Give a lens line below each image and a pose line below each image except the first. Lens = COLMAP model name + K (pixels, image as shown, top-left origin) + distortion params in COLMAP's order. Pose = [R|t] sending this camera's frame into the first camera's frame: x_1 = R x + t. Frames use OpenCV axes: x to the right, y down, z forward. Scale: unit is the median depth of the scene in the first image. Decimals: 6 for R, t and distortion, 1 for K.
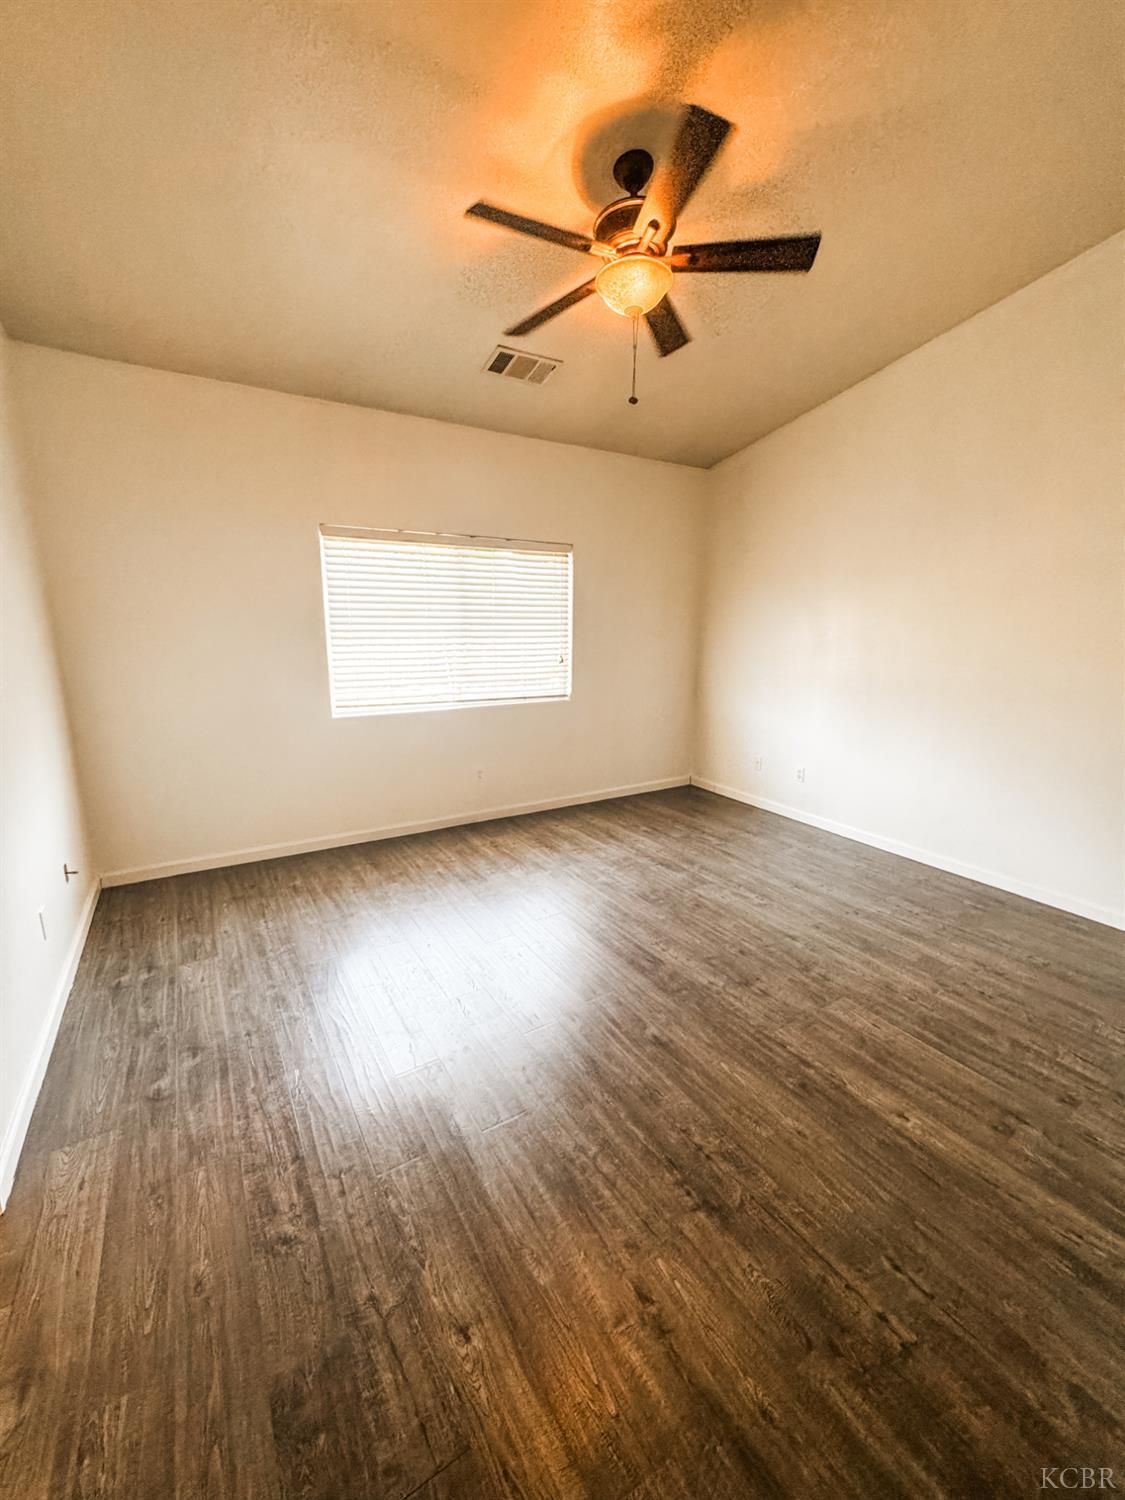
lens RADIAL K [[598.7, 0, 562.5], [0, 598.7, 750.0], [0, 0, 1]] dist [-0.006649, -0.000068]
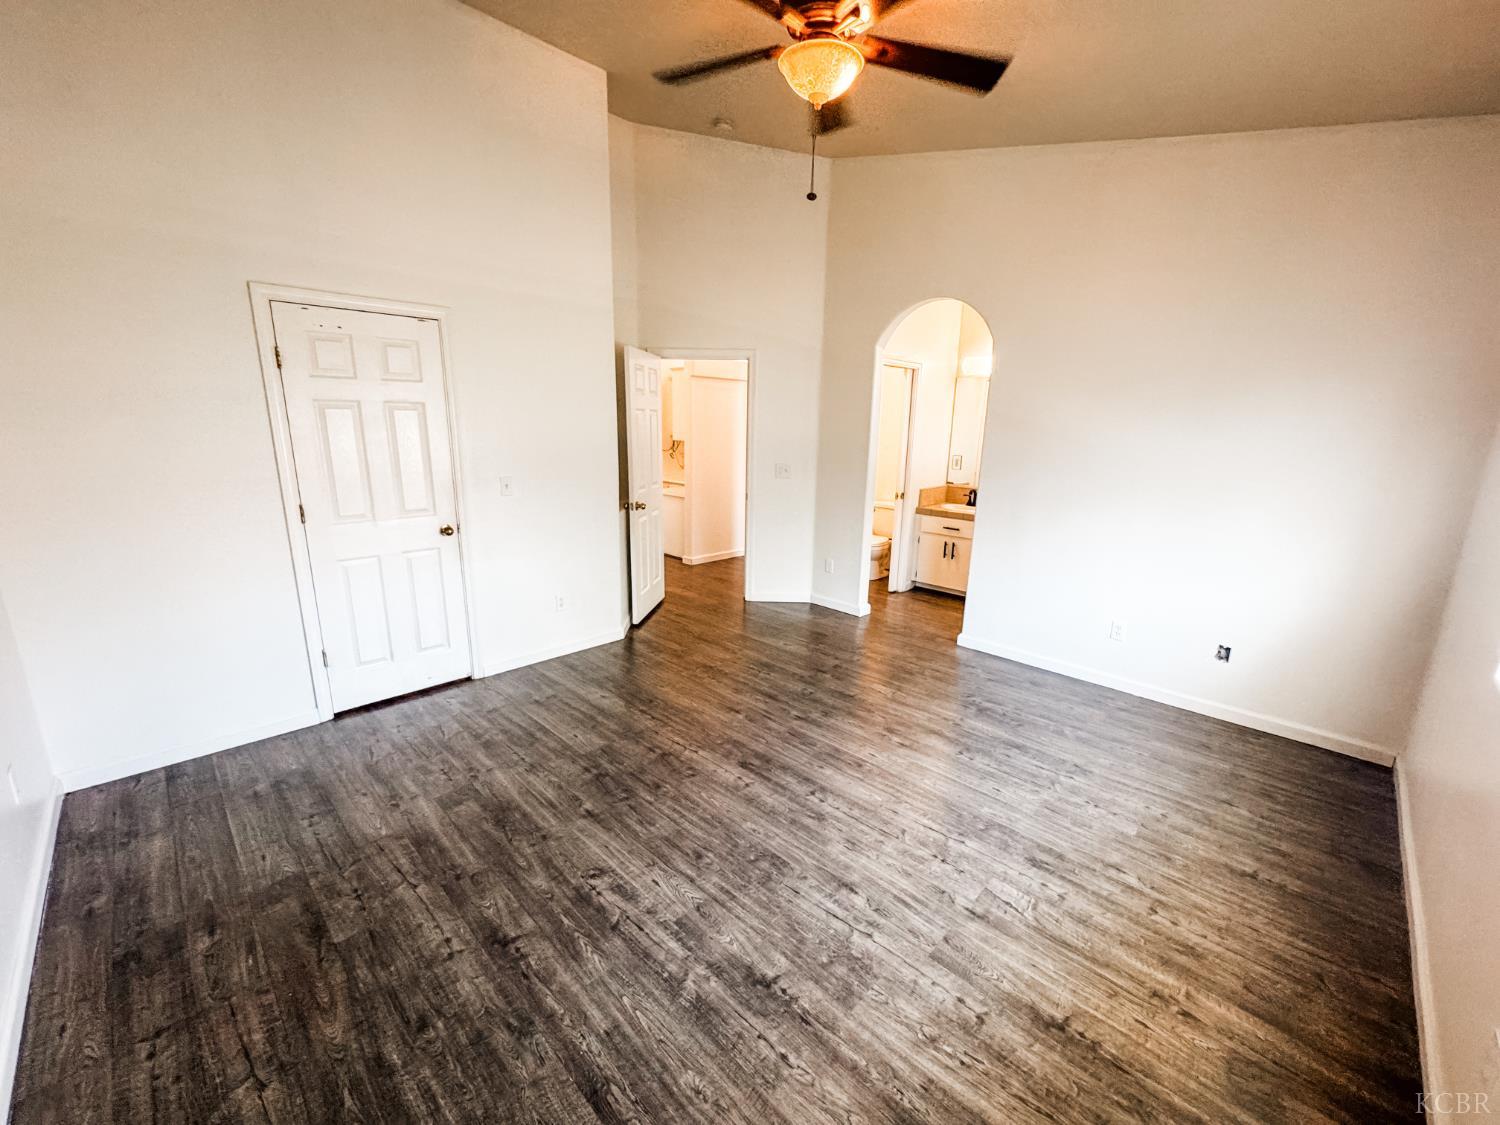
lens RADIAL K [[598.7, 0, 750.0], [0, 598.7, 562.5], [0, 0, 1]] dist [-0.006649, -0.000068]
pose [[-0.971044, 0.027209, -0.237347, 0.314322], [-0.078415, 0.902151, 0.424234, -0.325828], [0.225666, 0.430562, -0.873894, 1.433638]]
